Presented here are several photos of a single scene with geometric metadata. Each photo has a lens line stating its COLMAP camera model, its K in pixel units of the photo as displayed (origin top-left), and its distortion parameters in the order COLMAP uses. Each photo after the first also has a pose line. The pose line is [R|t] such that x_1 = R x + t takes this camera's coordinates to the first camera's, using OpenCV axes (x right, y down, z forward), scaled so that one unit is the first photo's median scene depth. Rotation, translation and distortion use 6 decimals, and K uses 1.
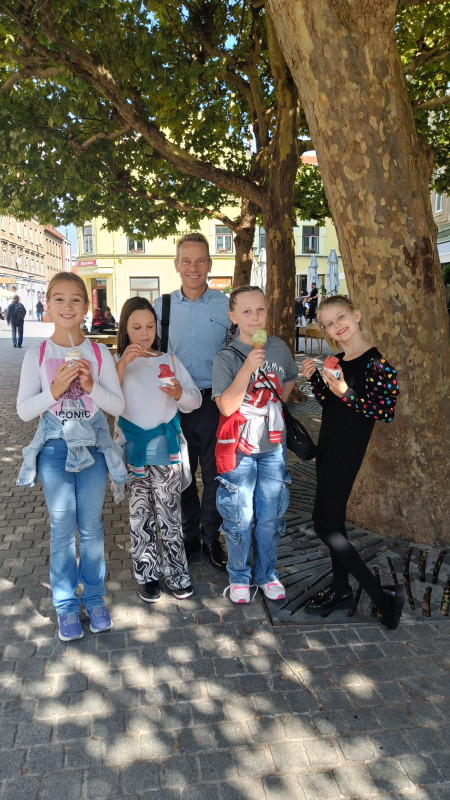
lens RADIAL K [[610.9, 0, 223.2], [0, 610.9, 399.5], [0, 0, 1]] dist [-0.006890, -0.003504]
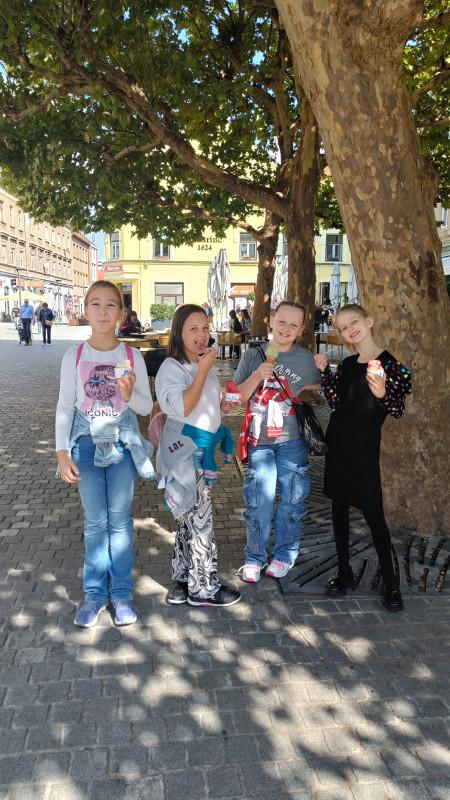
lens RADIAL K [[610.9, 0, 223.2], [0, 610.9, 399.5], [0, 0, 1]] dist [-0.006890, -0.003504]
pose [[0.999178, 0.018706, -0.035972, 0.003292], [-0.019045, 0.999777, -0.009082, 0.015632], [0.035794, 0.009760, 0.999312, -0.099028]]
